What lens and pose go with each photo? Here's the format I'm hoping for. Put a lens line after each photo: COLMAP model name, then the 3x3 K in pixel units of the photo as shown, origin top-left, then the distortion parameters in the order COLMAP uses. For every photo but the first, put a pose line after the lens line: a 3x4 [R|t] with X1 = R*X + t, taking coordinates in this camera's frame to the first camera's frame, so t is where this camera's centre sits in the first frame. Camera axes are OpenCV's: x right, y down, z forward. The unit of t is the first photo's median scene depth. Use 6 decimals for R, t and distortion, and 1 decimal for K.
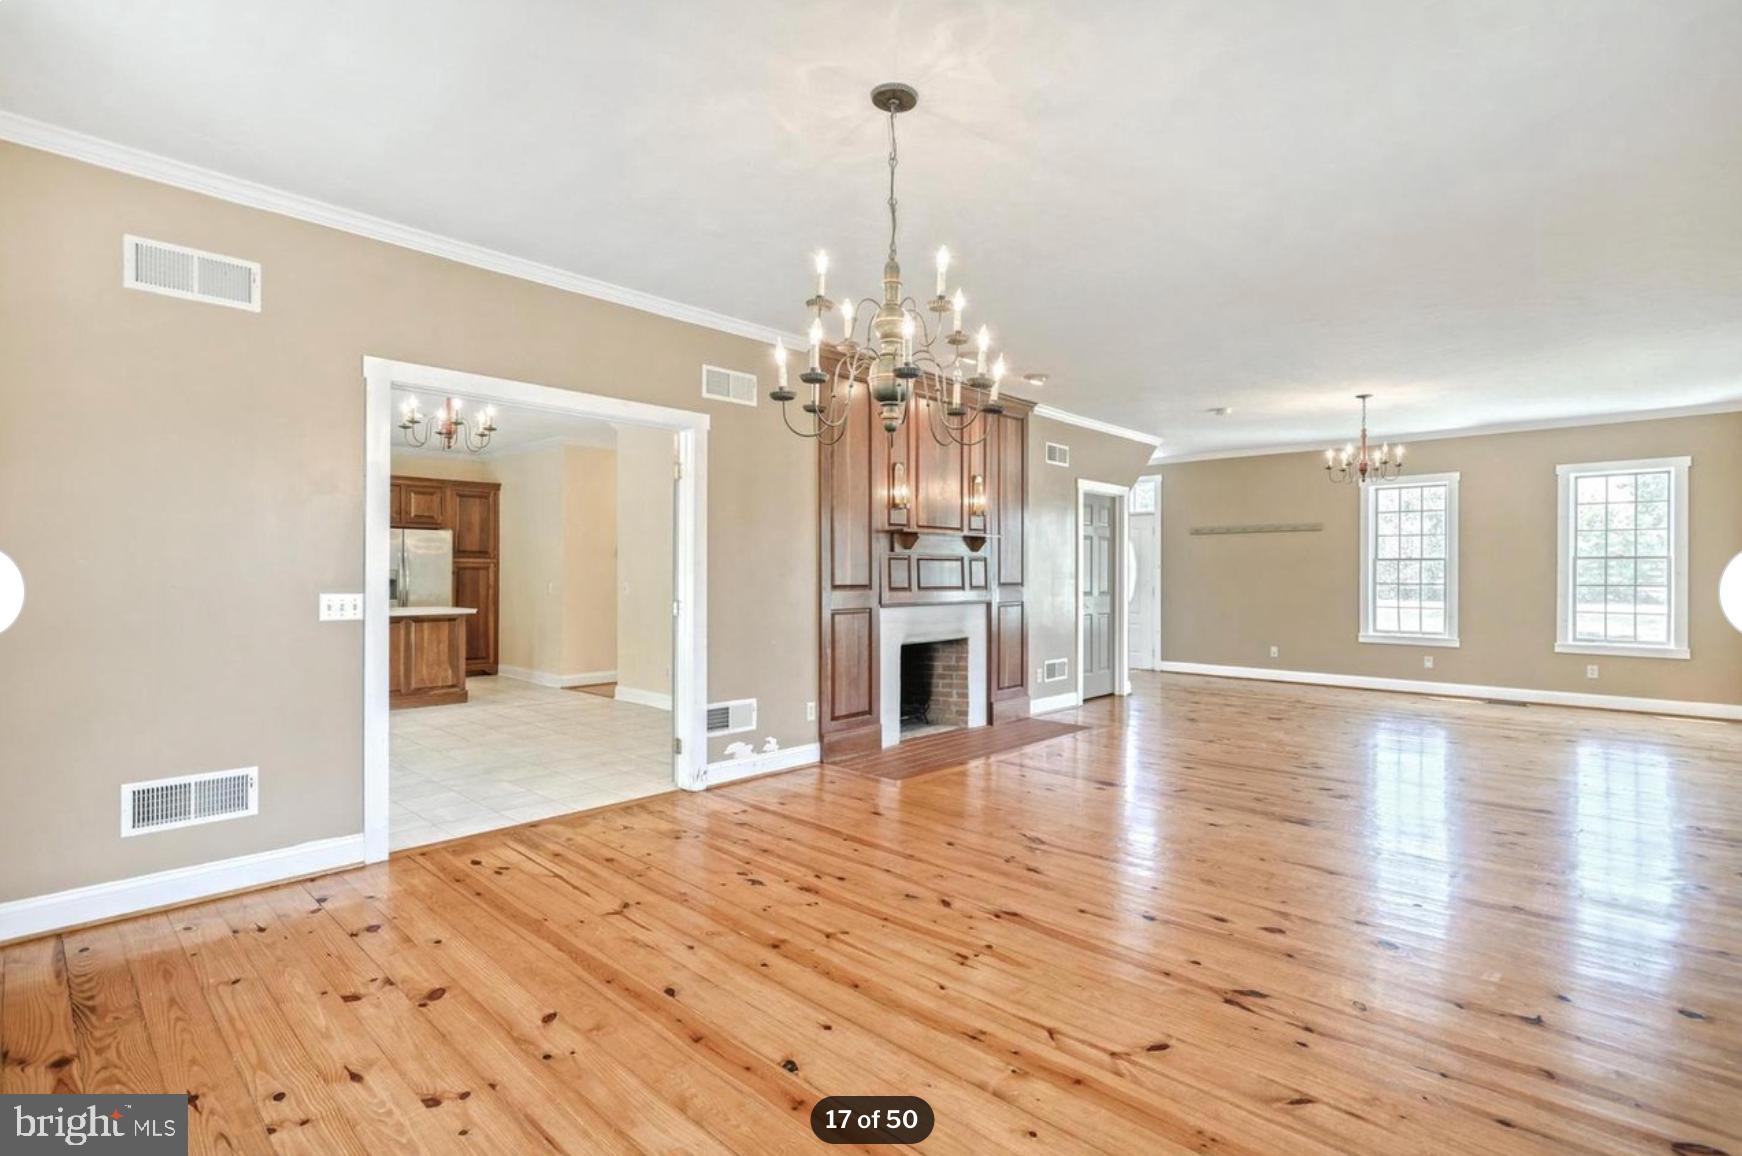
lens RADIAL K [[843.4, 0, 861.6], [0, 843.4, 575.3], [0, 0, 1]] dist [0.000506, 0.000169]
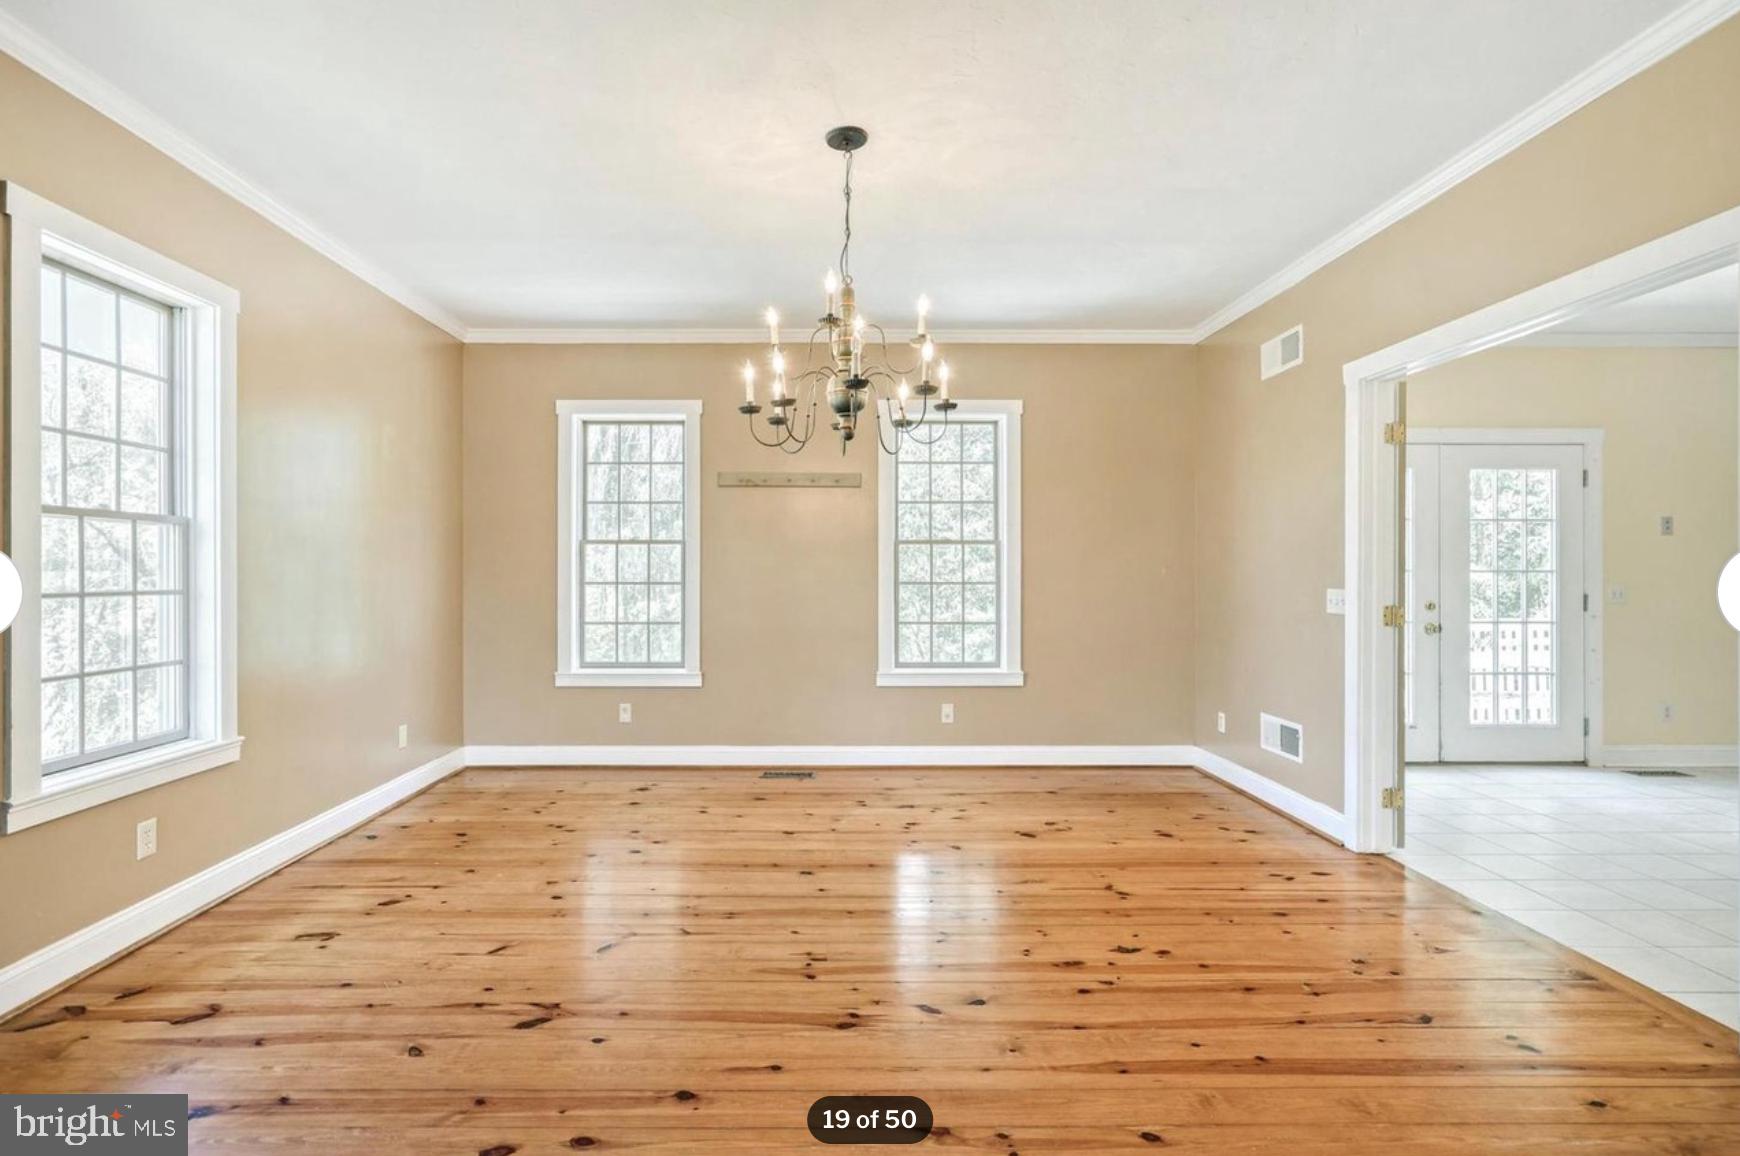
lens RADIAL K [[842.5, 0, 860.6], [0, 842.5, 575.3], [0, 0, 1]] dist [0.000506, 0.000169]
pose [[-0.693690, -0.000021, -0.720274, 0.782814], [-0.000325, 1.000000, 0.000285, 0.003385], [0.720274, 0.000432, -0.693690, 1.694167]]
